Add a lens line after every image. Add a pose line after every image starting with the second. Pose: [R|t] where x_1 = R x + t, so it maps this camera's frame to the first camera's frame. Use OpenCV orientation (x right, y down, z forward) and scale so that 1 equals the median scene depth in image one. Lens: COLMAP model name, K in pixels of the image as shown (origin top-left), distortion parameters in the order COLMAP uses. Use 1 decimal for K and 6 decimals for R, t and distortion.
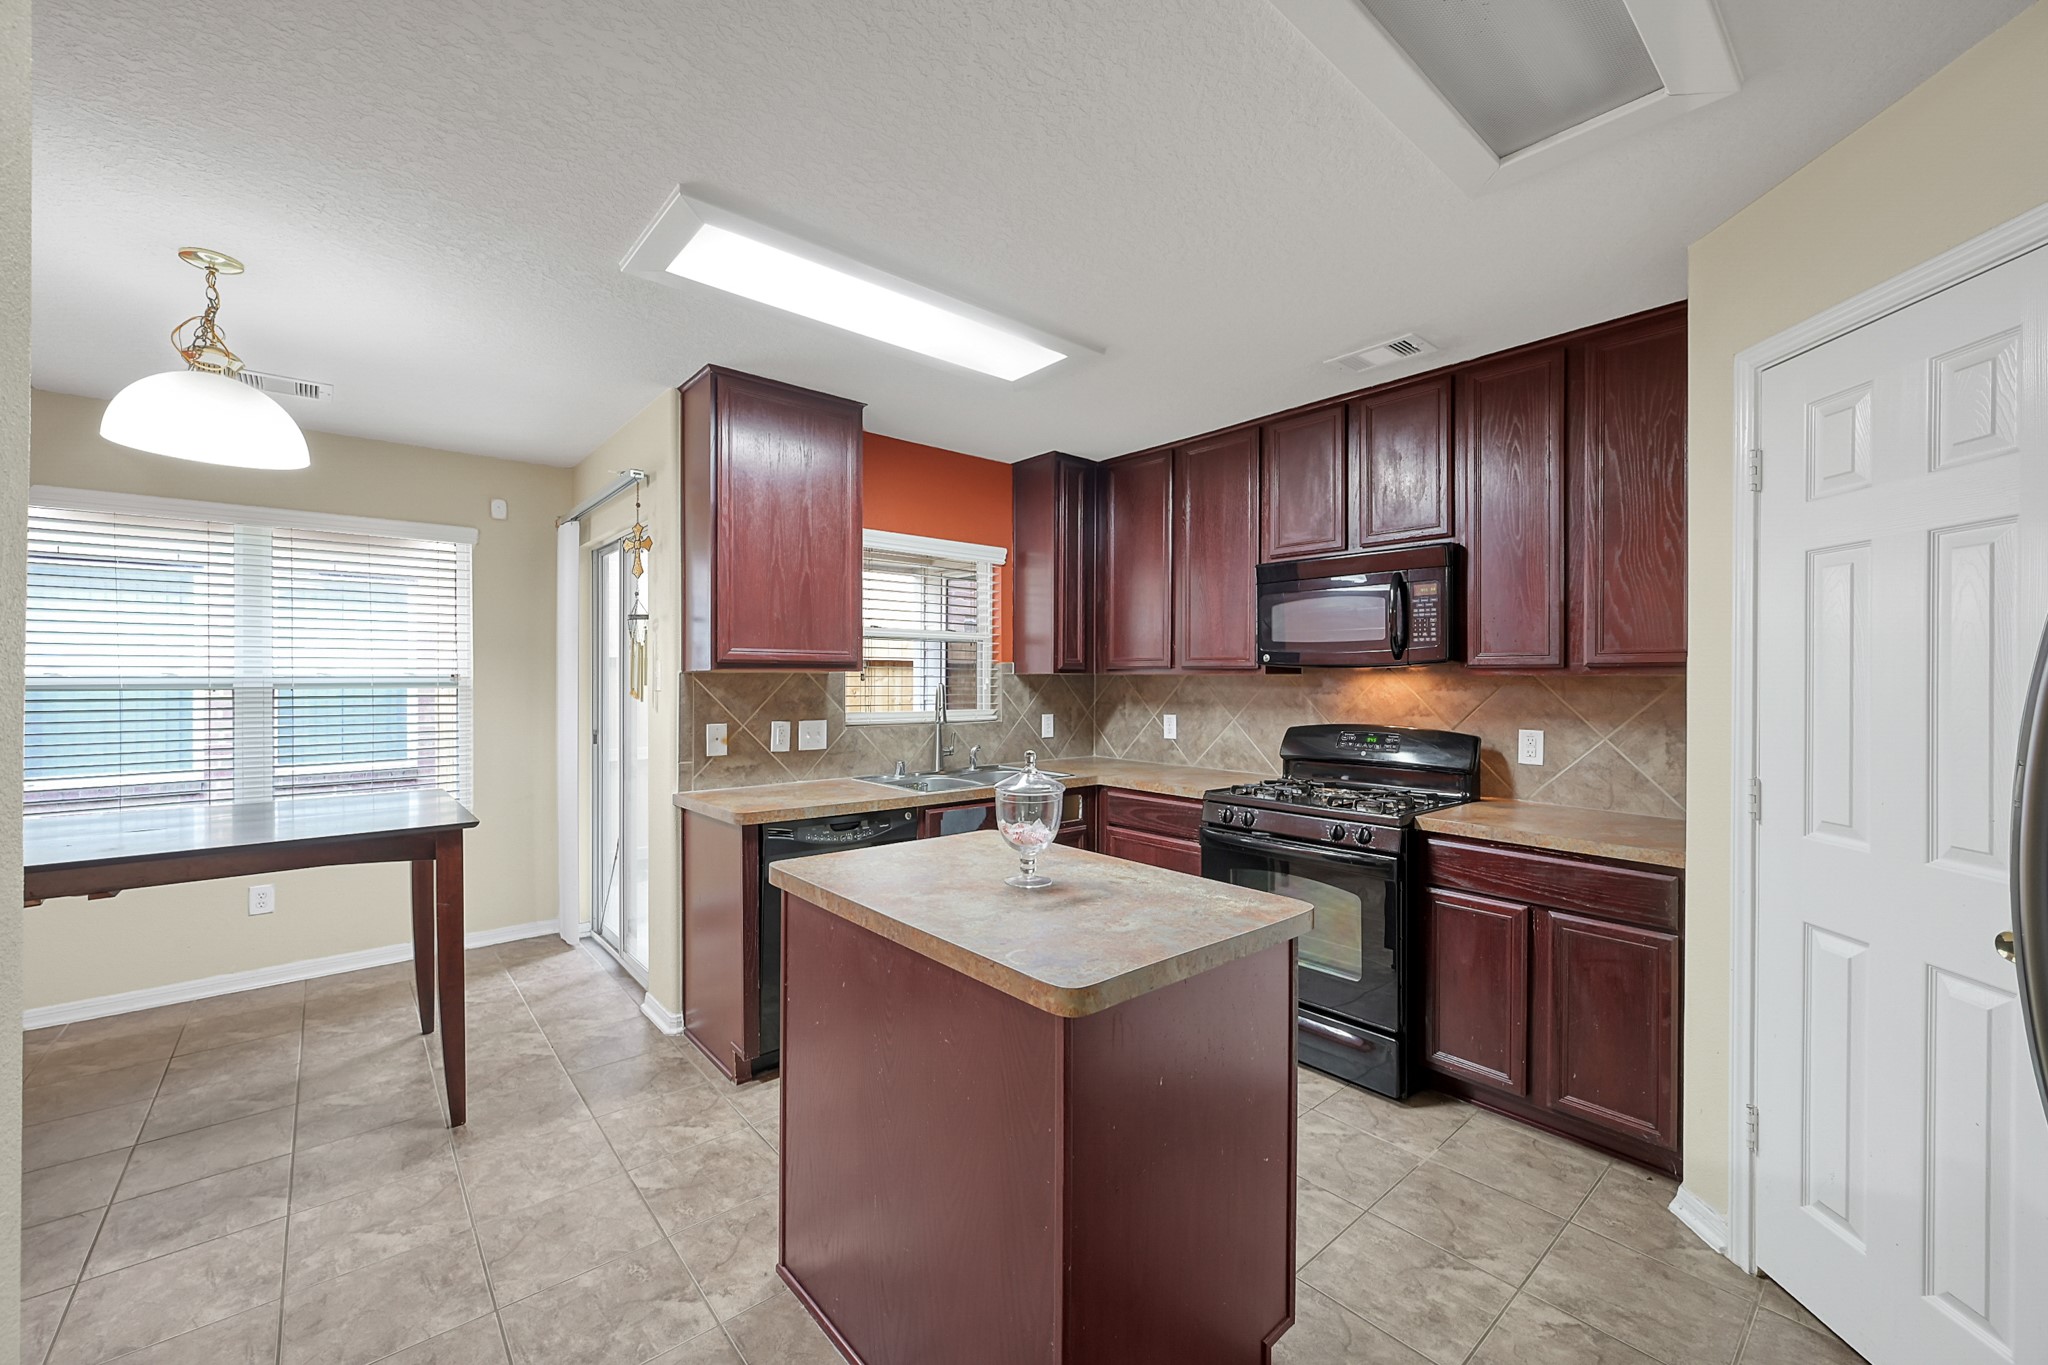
lens RADIAL K [[806.0, 0, 1032.0], [0, 806.0, 688.0], [0, 0, 1]] dist [-0.000164, 0.000070]
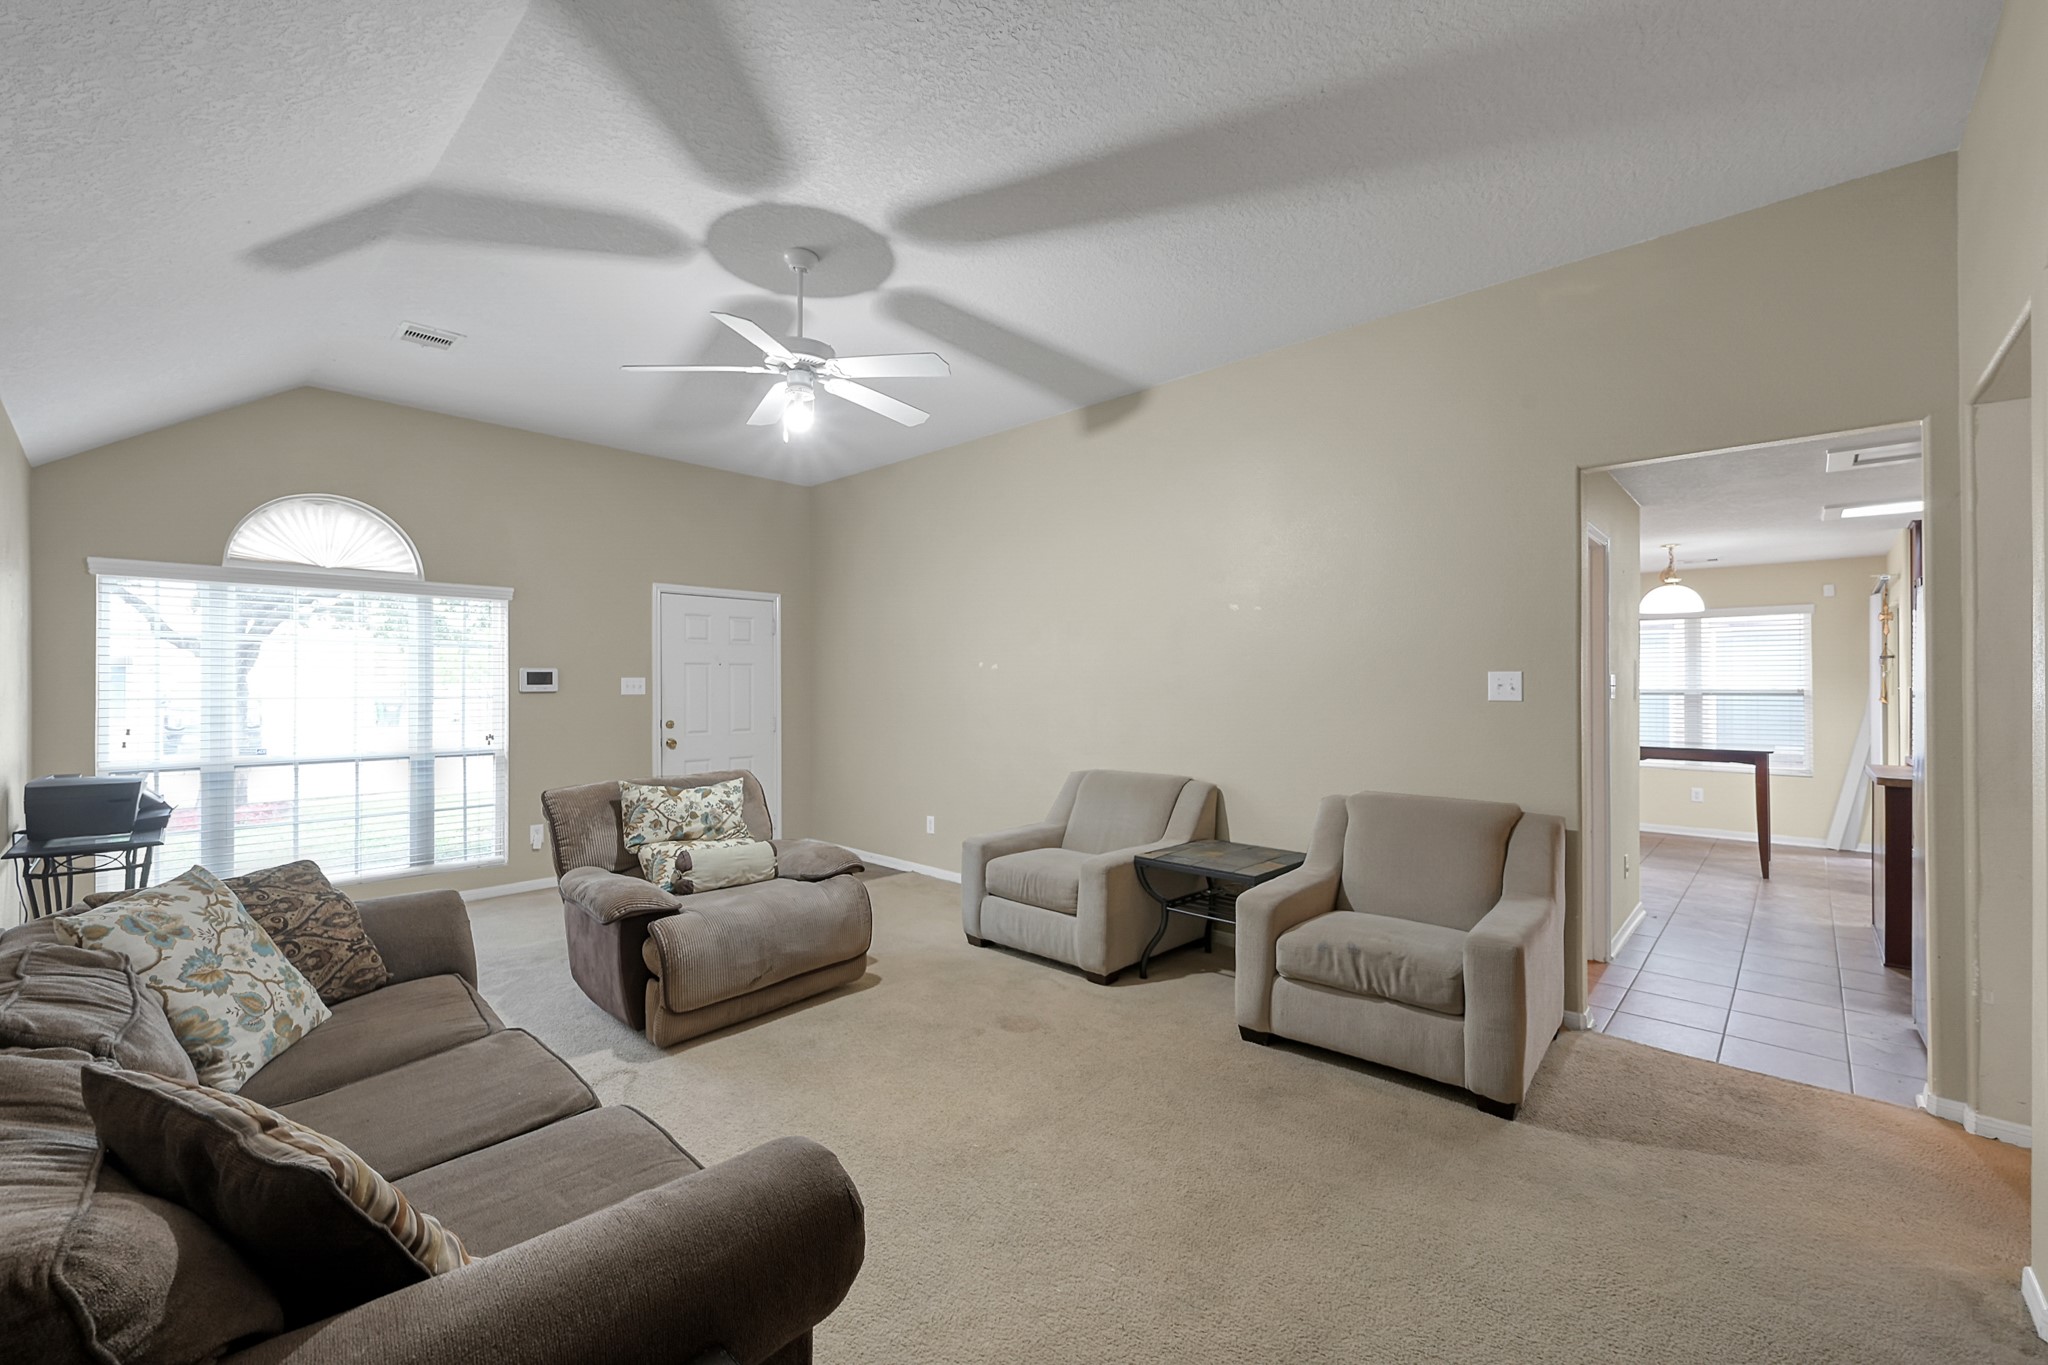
lens RADIAL K [[806.0, 0, 1032.7], [0, 806.0, 691.4], [0, 0, 1]] dist [-0.000164, 0.000070]
pose [[0.102694, 0.002325, -0.994710, 0.976619], [-0.011054, 0.999938, 0.001196, 0.006284], [0.994652, 0.010873, 0.102714, -0.959539]]
